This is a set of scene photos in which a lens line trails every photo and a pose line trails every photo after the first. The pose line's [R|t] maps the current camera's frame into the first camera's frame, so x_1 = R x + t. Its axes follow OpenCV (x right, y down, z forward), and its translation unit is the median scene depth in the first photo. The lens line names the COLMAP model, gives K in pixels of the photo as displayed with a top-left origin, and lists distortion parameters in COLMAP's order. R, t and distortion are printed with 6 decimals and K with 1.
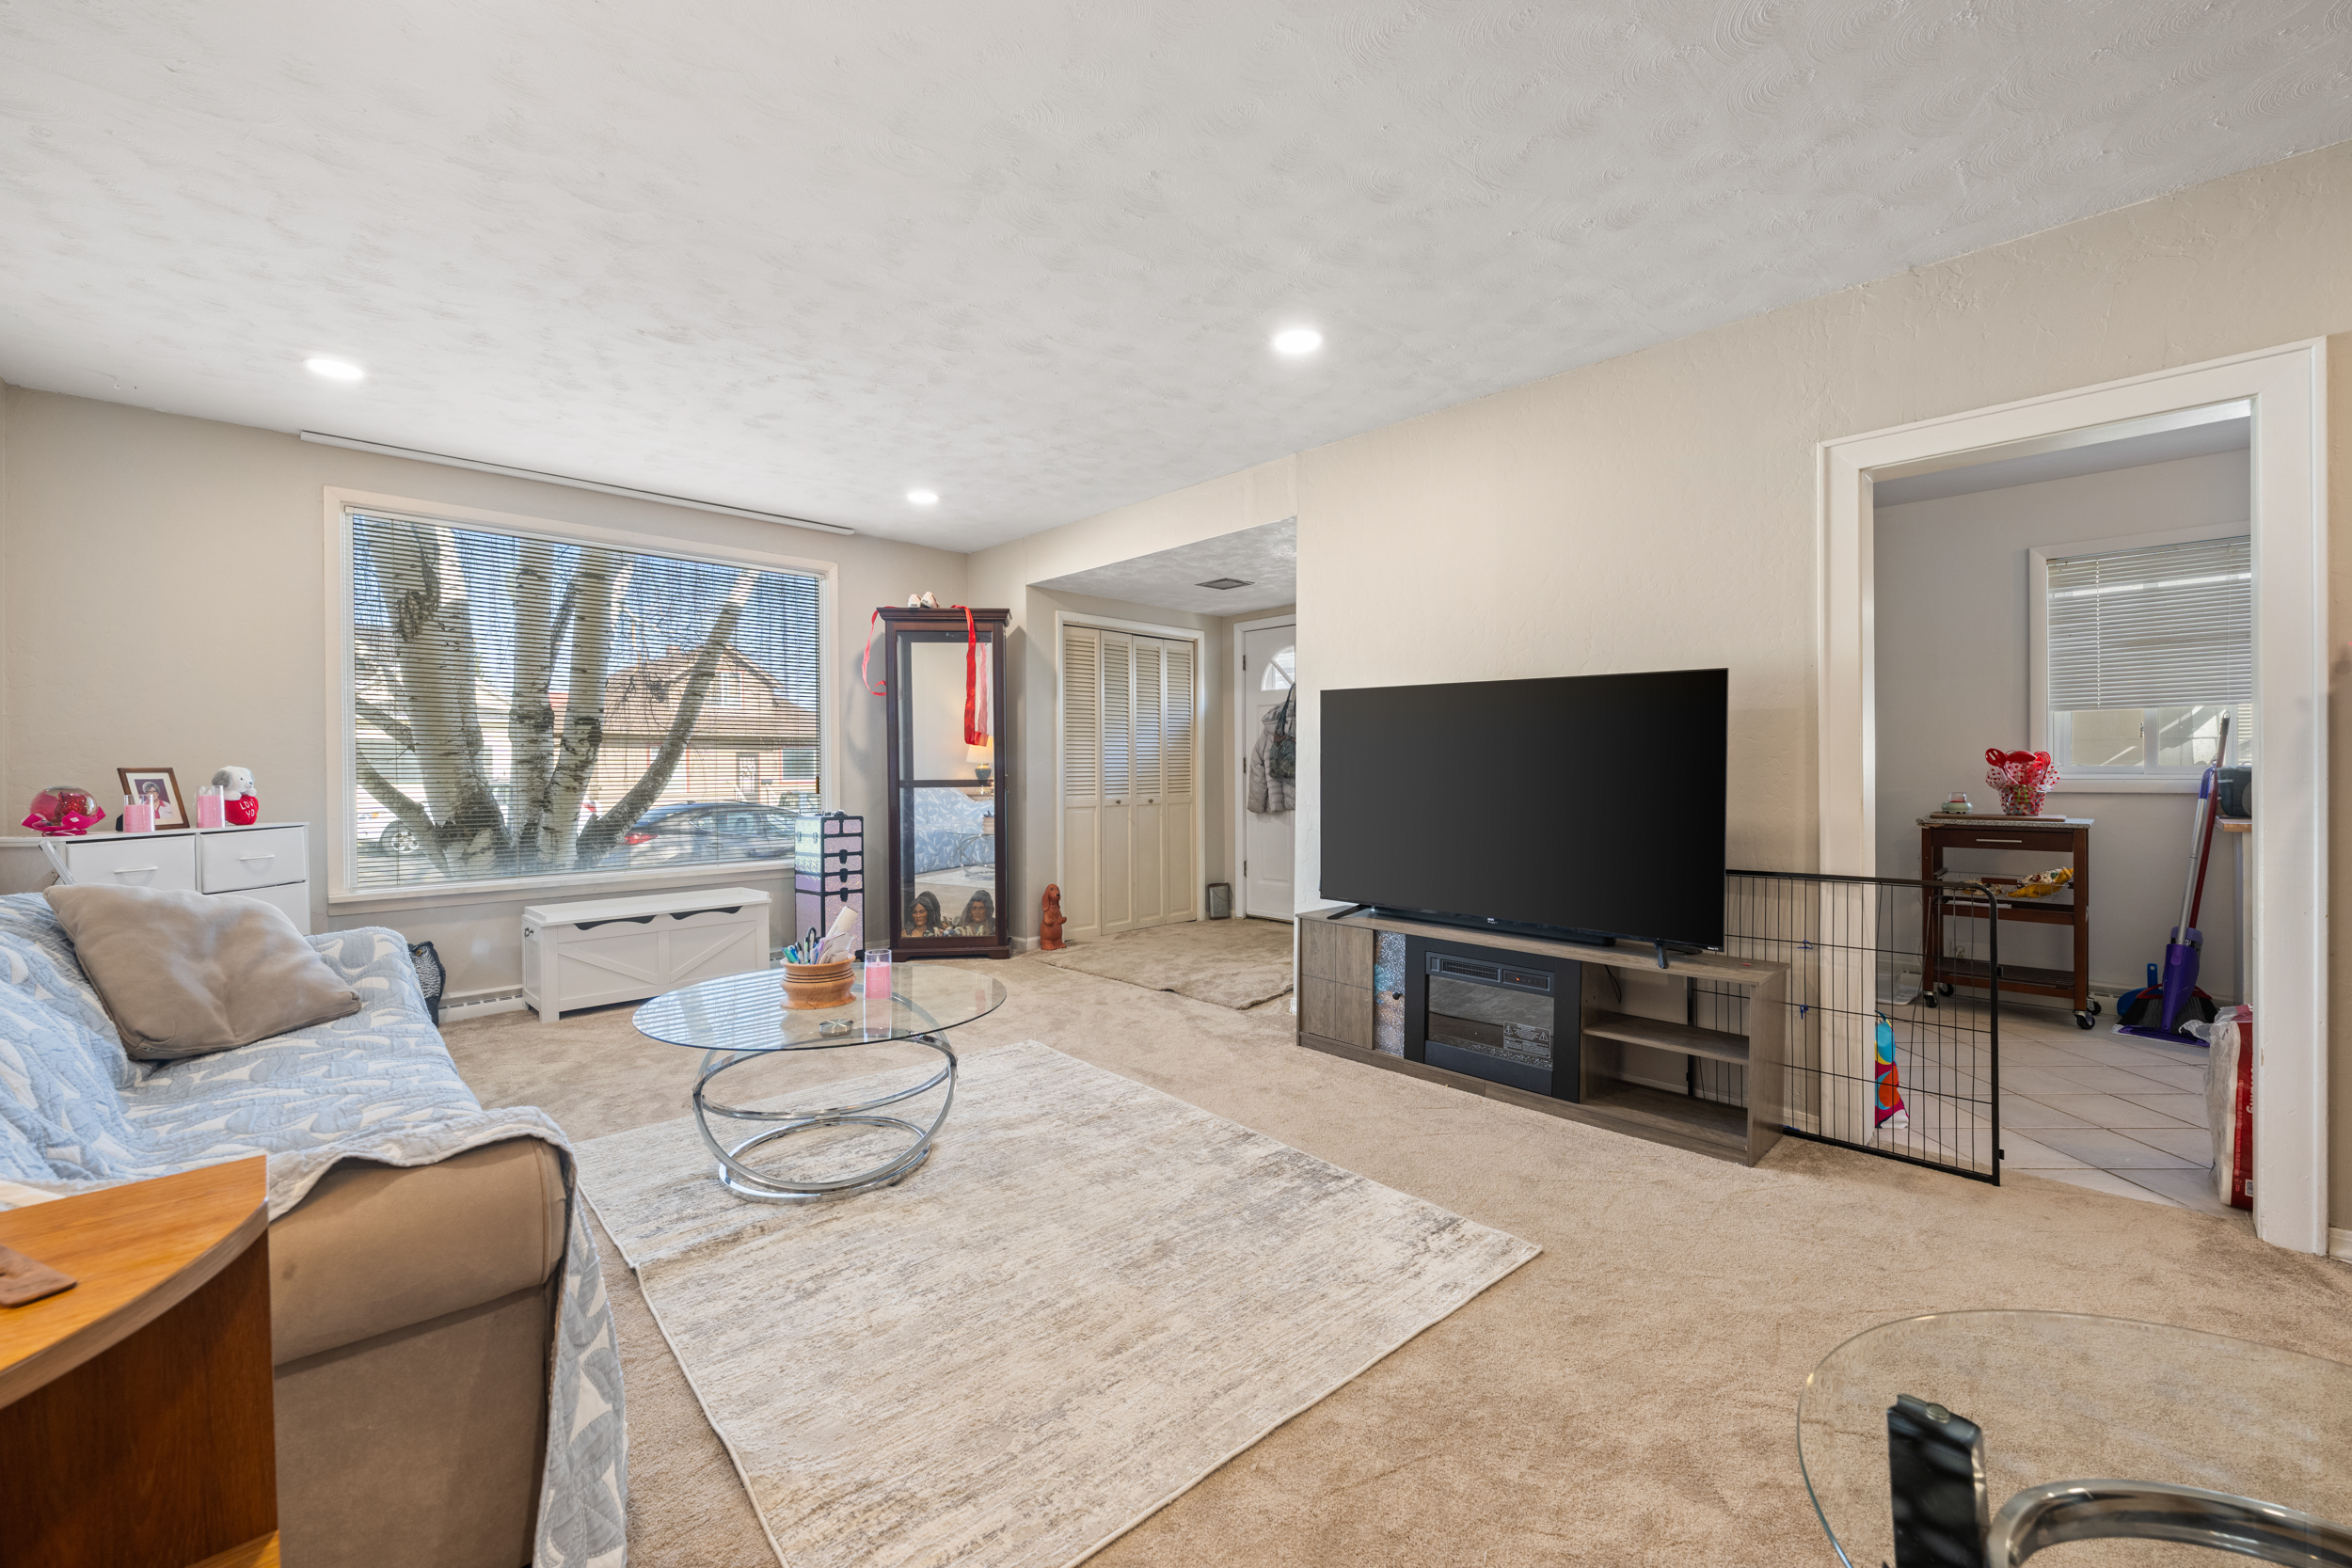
lens RADIAL K [[953.5, 0, 1176.4], [0, 953.5, 779.6], [0, 0, 1]] dist [-0.004345, -0.000565]
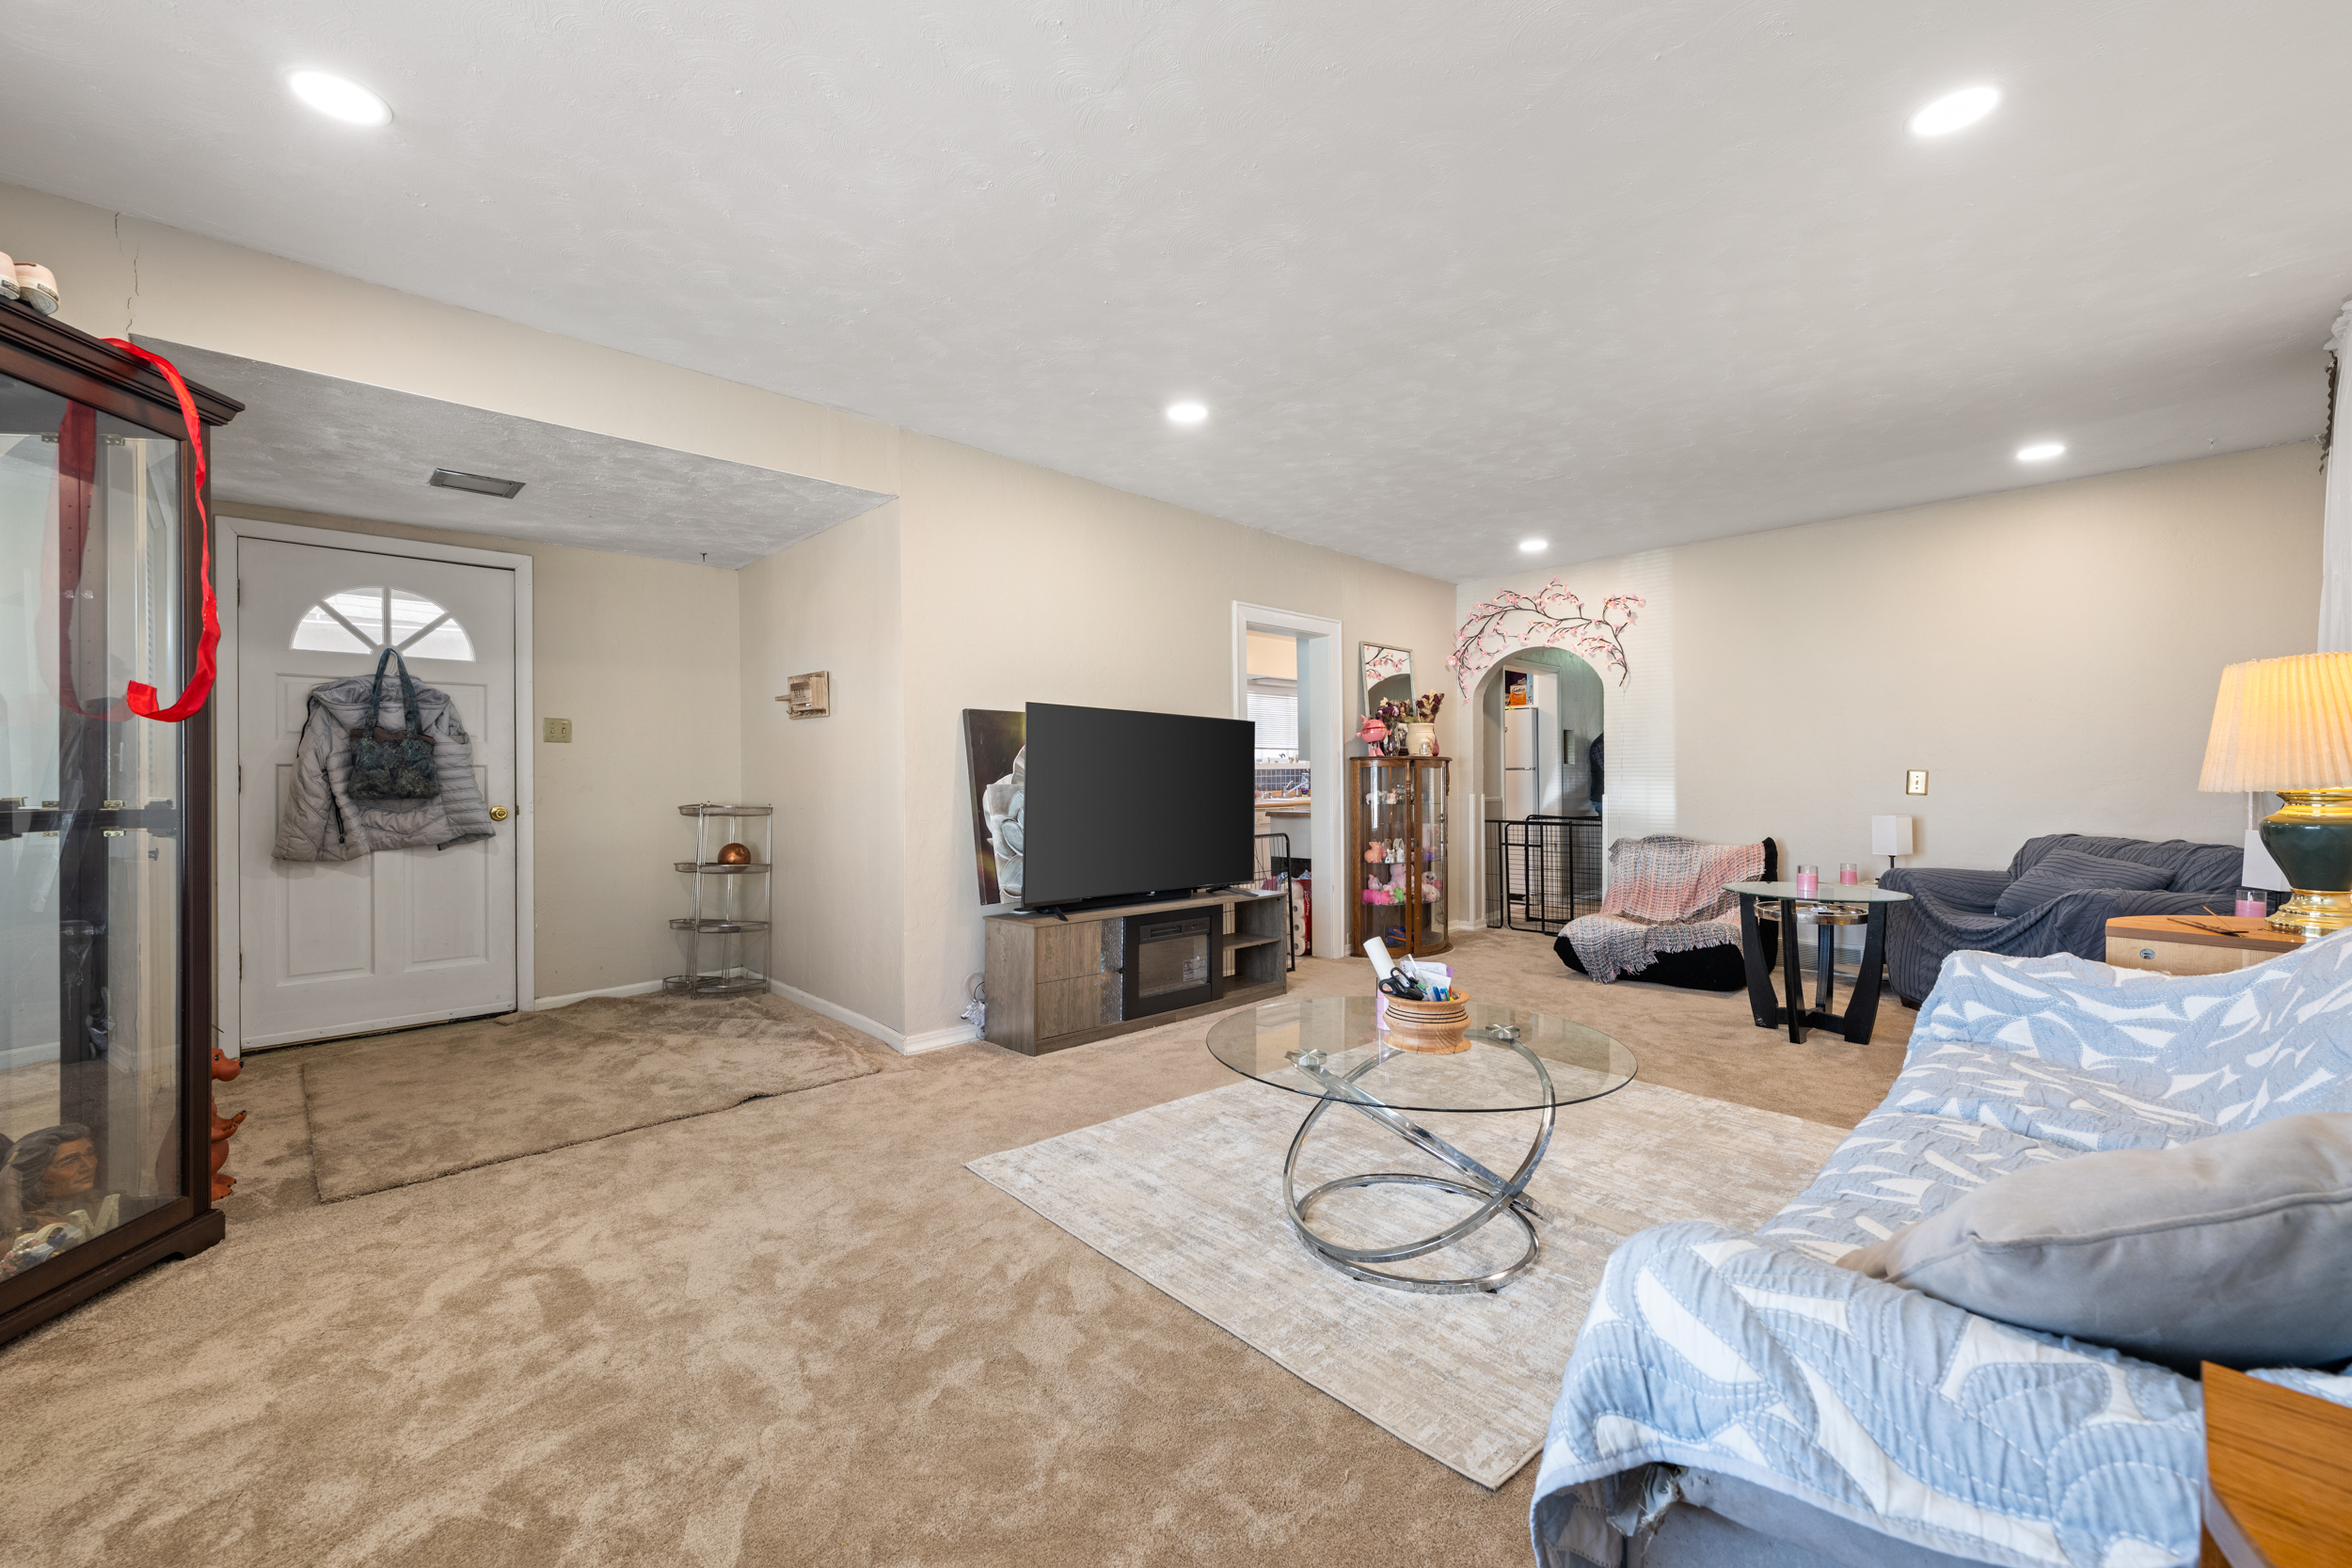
lens RADIAL K [[953.5, 0, 1169.5], [0, 953.5, 772.1], [0, 0, 1]] dist [-0.004345, -0.000565]
pose [[-0.000225, 0.008744, 0.999962, -0.914719], [0.017677, 0.999806, -0.008739, -0.008776], [-0.999844, 0.017675, -0.000380, 0.890696]]
